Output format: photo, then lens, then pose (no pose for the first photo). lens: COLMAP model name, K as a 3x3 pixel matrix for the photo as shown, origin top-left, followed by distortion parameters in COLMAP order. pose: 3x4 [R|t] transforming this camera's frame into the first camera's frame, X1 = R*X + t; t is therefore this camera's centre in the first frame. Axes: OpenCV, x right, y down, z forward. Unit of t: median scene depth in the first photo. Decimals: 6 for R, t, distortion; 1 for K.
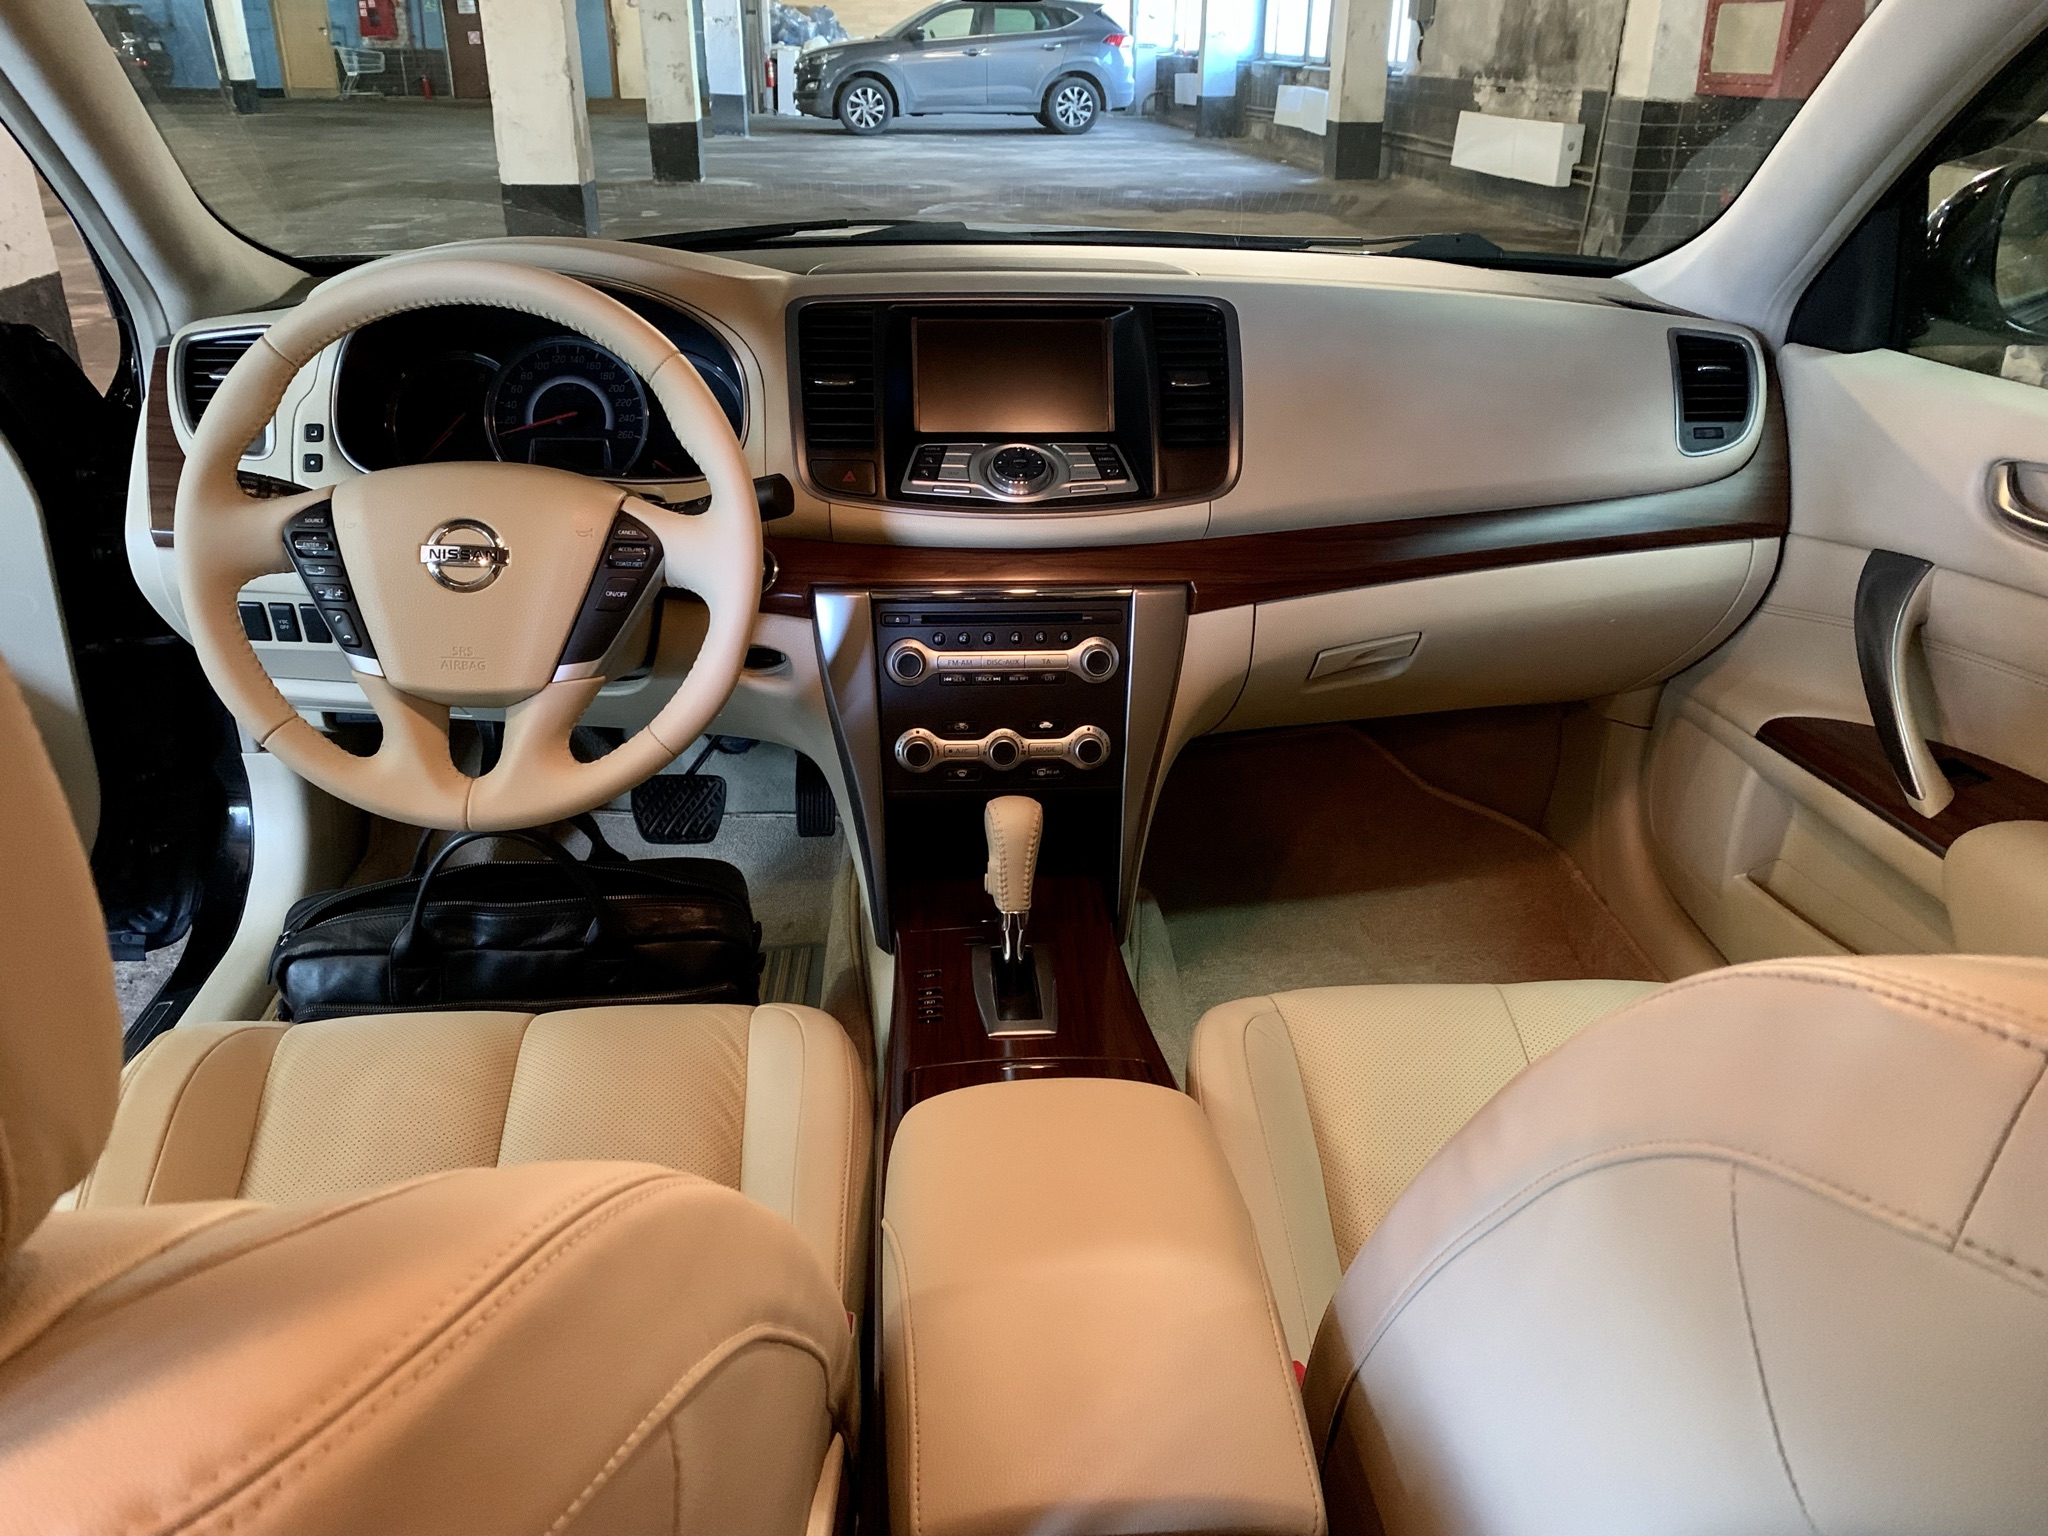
lens RADIAL K [[1532.8, 0, 1024.0], [0, 1532.8, 768.0], [0, 0, 1]] dist [-0.002428, -0.003119]
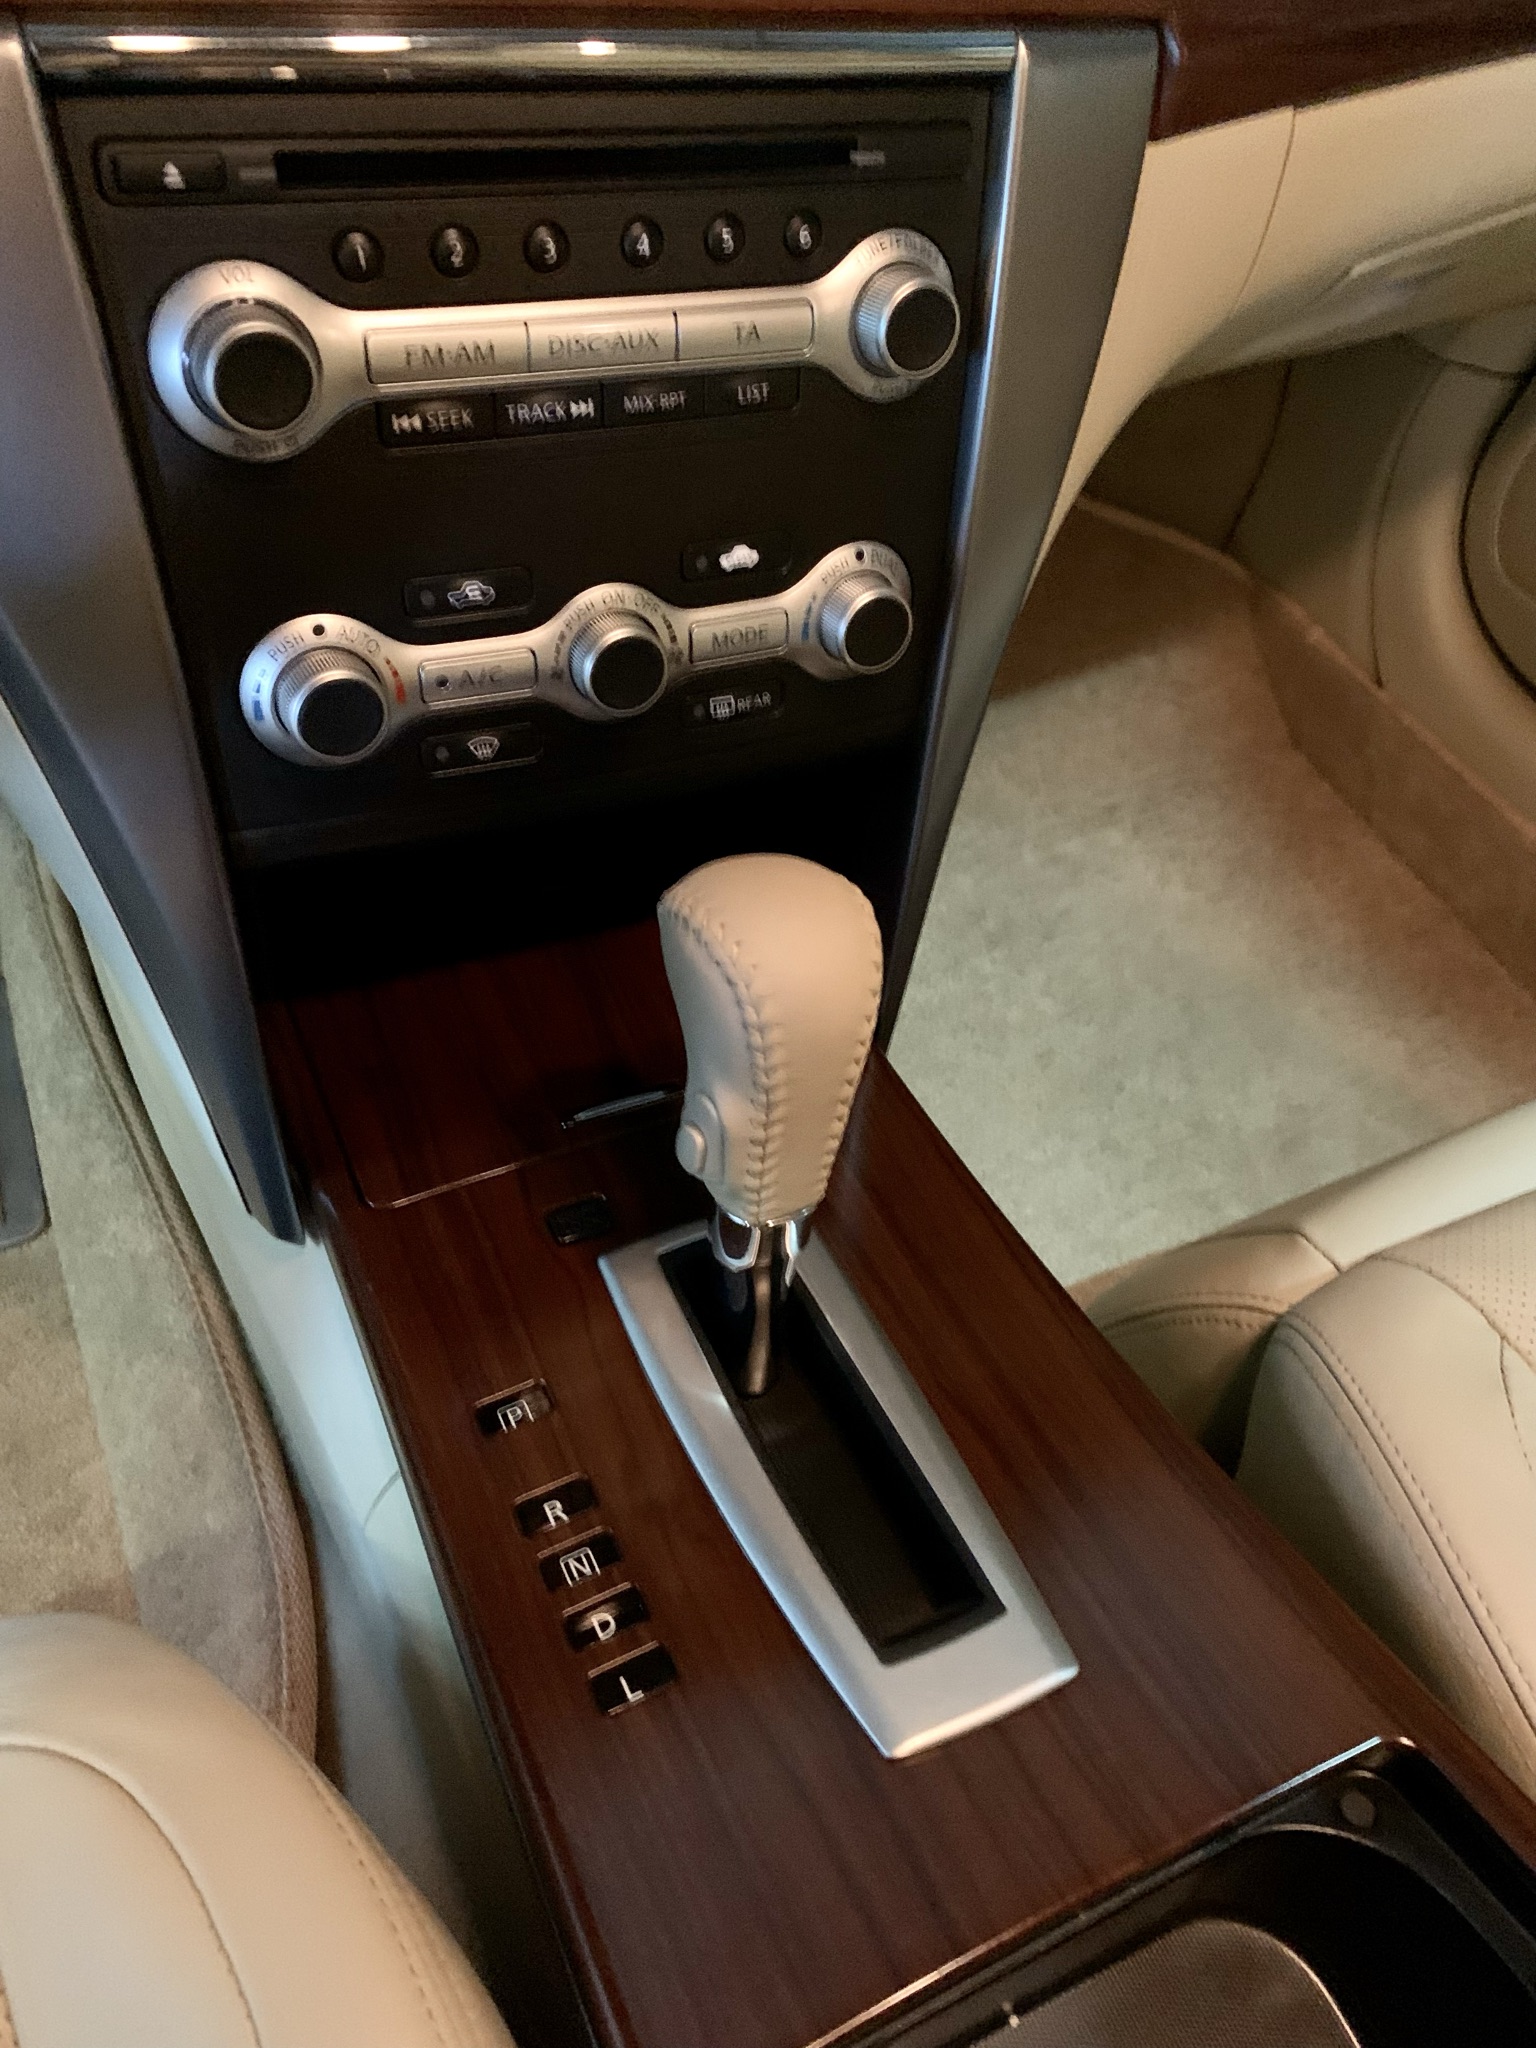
lens RADIAL K [[1532.8, 0, 768.0], [0, 1532.8, 1024.0], [0, 0, 1]] dist [-0.002428, -0.003119]
pose [[0.931304, -0.190159, 0.310665, -0.093424], [0.052760, 0.914336, 0.401505, -0.065729], [-0.360402, -0.357533, 0.861557, 0.703045]]
